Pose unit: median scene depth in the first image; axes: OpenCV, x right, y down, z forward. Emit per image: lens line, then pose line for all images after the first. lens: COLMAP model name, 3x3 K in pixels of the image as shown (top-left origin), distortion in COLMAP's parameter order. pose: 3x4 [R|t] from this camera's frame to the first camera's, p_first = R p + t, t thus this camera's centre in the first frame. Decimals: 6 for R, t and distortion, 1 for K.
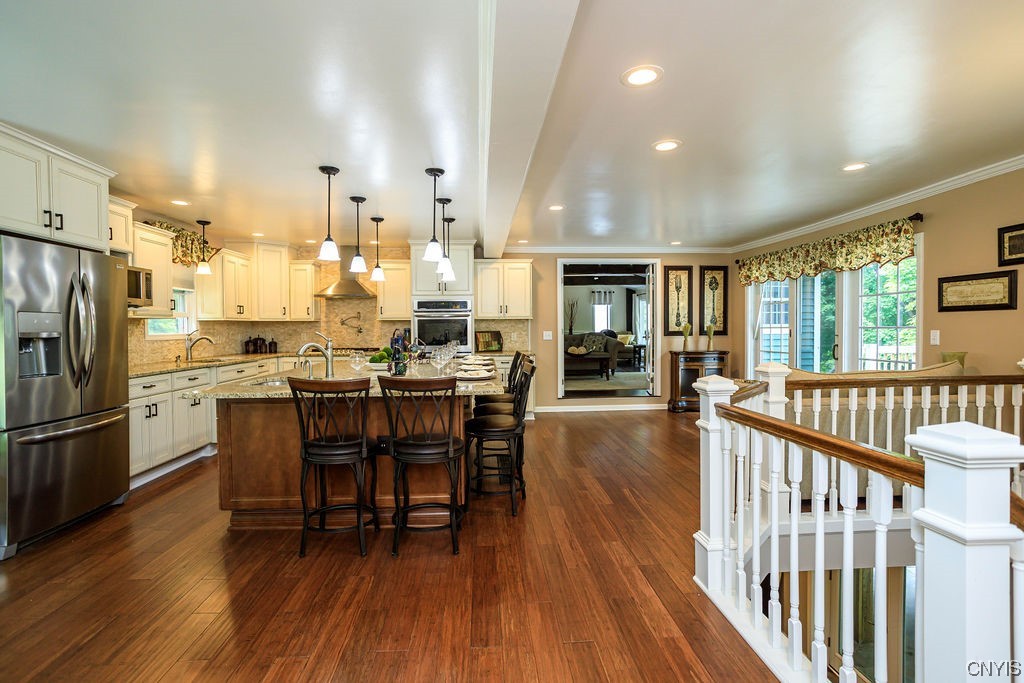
lens RADIAL K [[502.3, 0, 501.0], [0, 502.3, 333.9], [0, 0, 1]] dist [-0.004756, 0.000551]
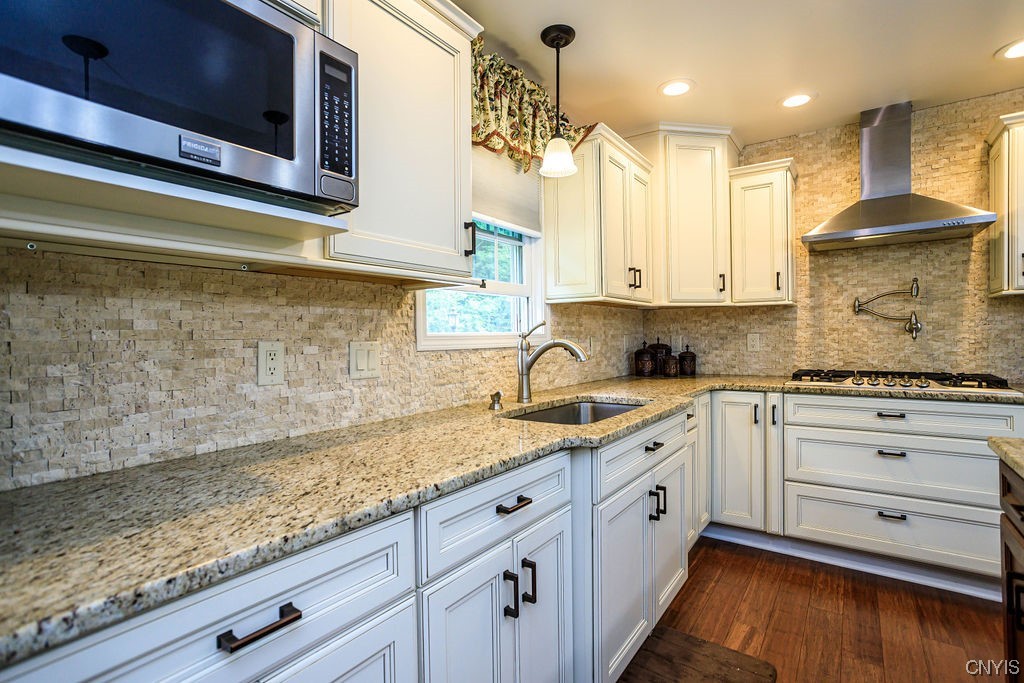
lens RADIAL K [[502.3, 0, 508.2], [0, 502.3, 338.8], [0, 0, 1]] dist [-0.004756, 0.000551]
pose [[0.794294, 0.000122, -0.607533, -0.382849], [-0.001930, 0.999995, -0.002323, 0.004932], [0.607530, 0.003018, 0.794291, 0.660273]]
